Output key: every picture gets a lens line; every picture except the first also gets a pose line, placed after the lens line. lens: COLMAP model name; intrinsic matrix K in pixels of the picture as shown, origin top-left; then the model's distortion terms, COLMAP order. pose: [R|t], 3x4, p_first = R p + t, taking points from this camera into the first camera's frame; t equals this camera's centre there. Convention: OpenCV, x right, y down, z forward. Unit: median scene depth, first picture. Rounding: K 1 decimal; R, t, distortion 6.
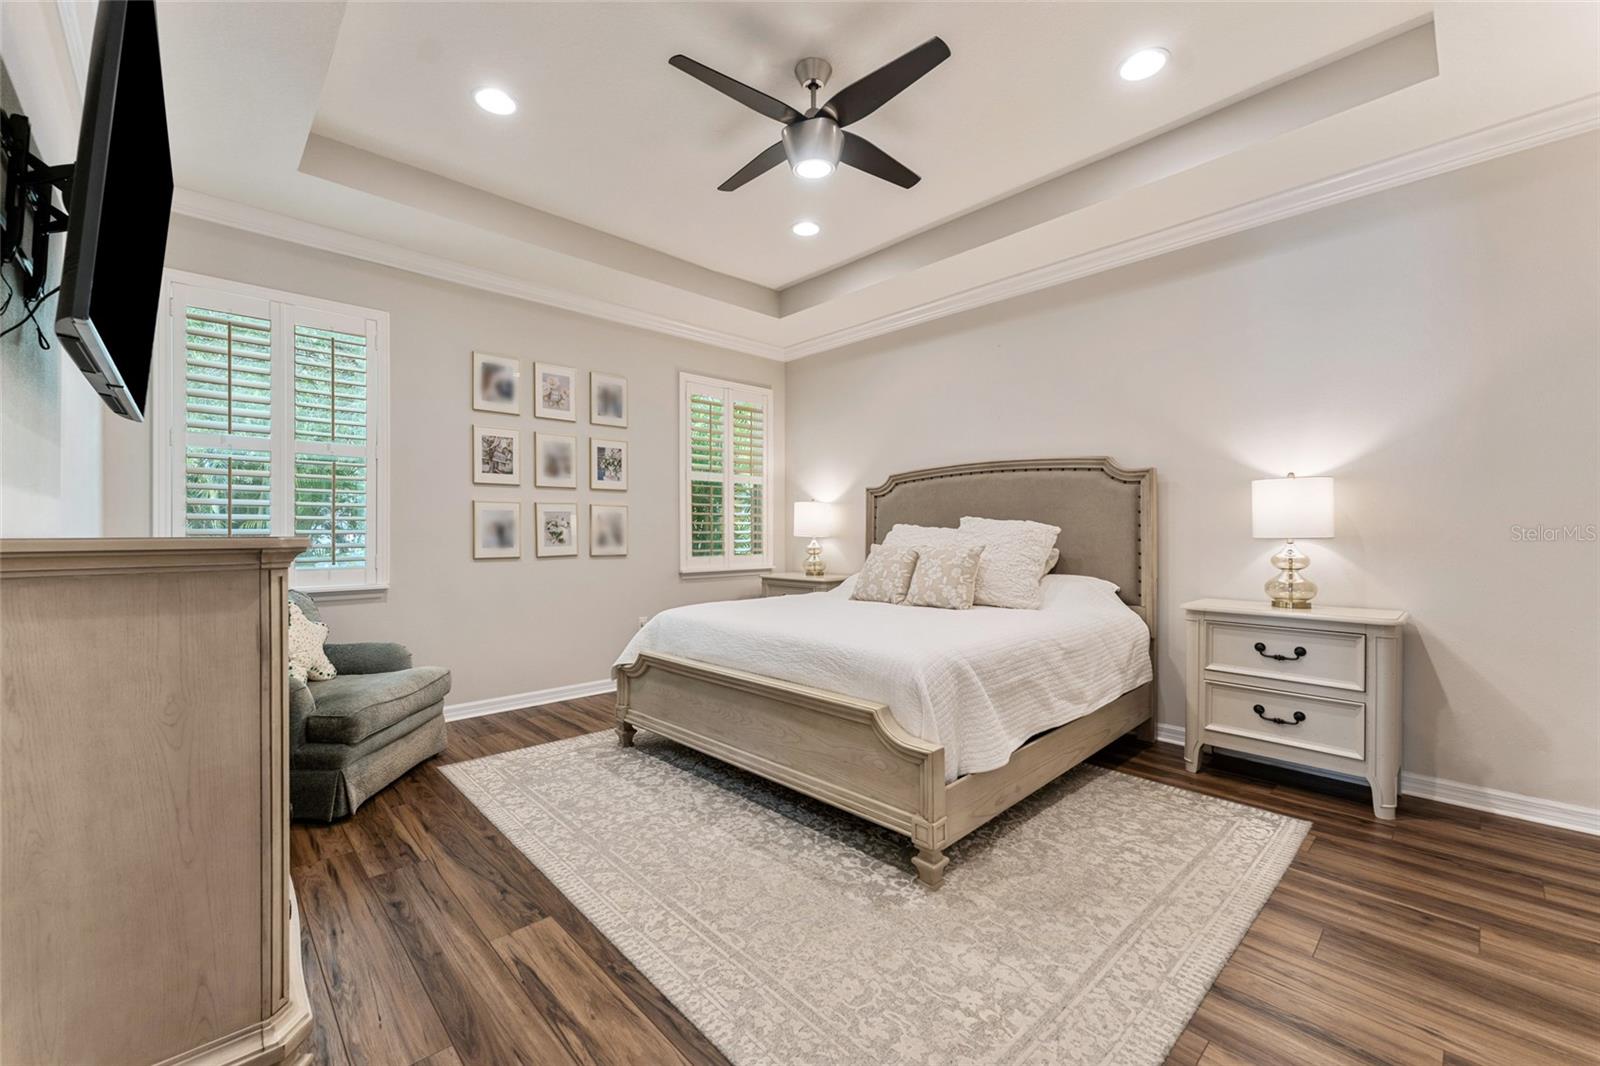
lens RADIAL K [[649.6, 0, 795.1], [0, 649.6, 535.9], [0, 0, 1]] dist [0.002906, 0.000745]
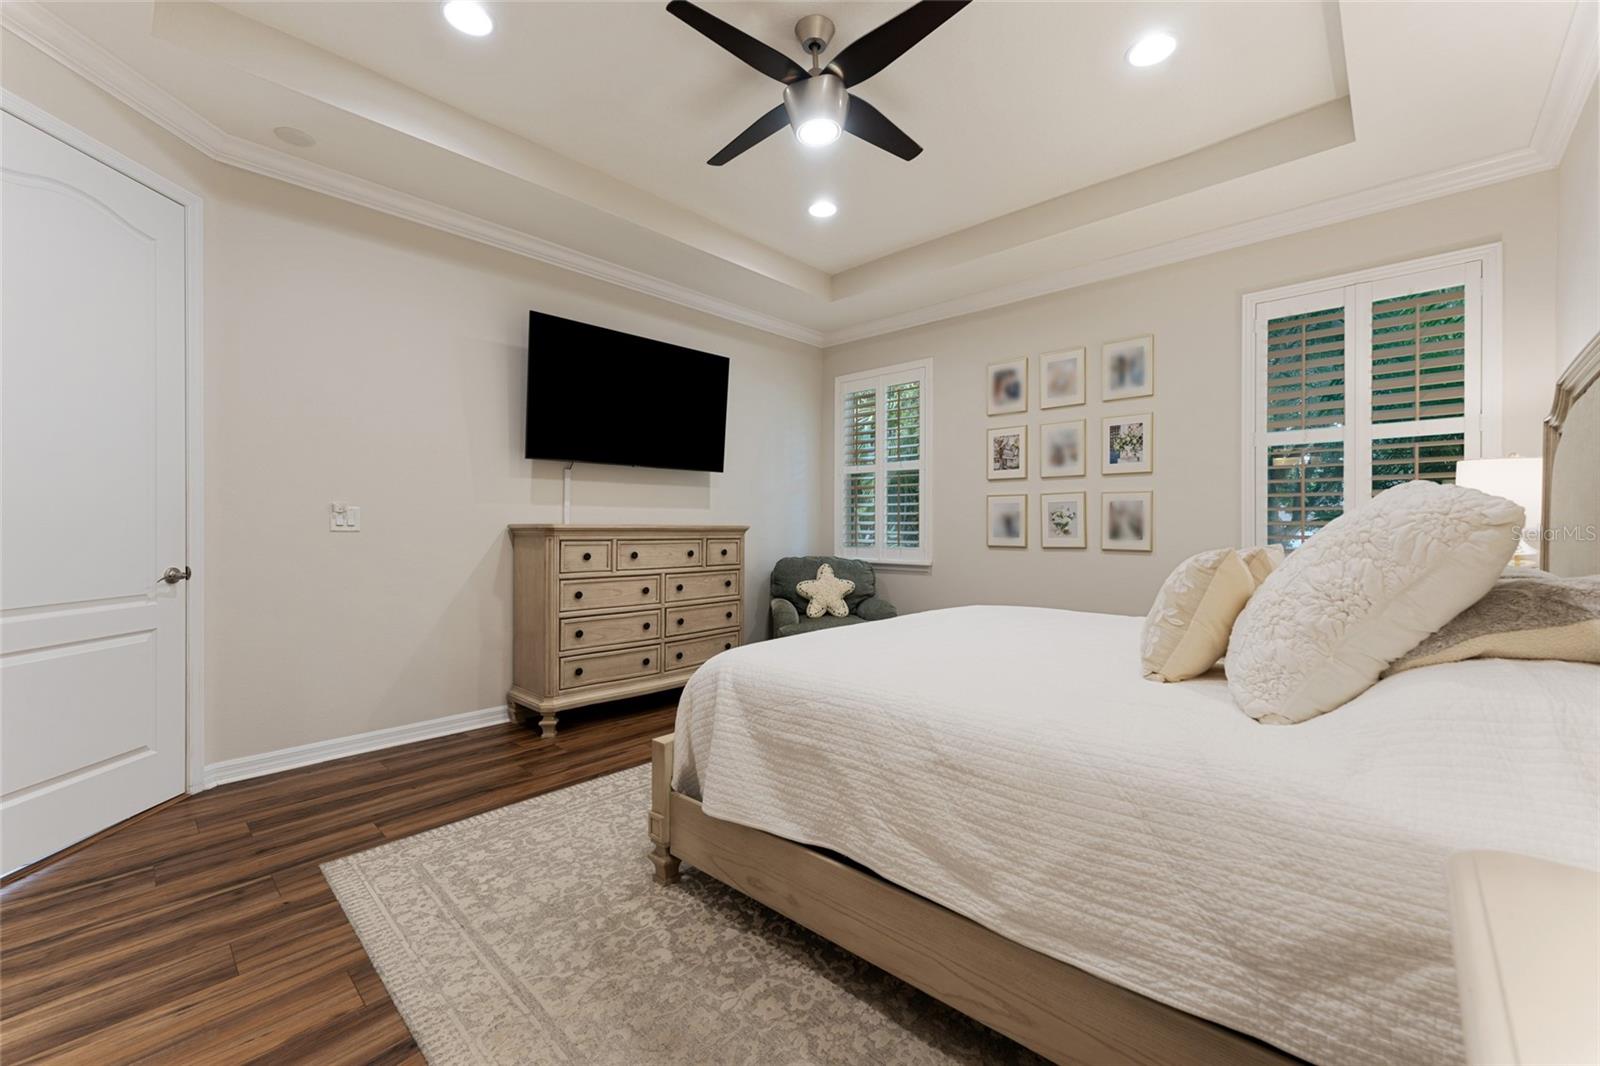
lens RADIAL K [[649.6, 0, 798.1], [0, 649.6, 534.4], [0, 0, 1]] dist [0.002906, 0.000745]
pose [[0.056629, 0.015569, -0.998274, 0.620027], [-0.006054, 0.999865, 0.015251, -0.001500], [0.998377, 0.005179, 0.056715, 0.591719]]
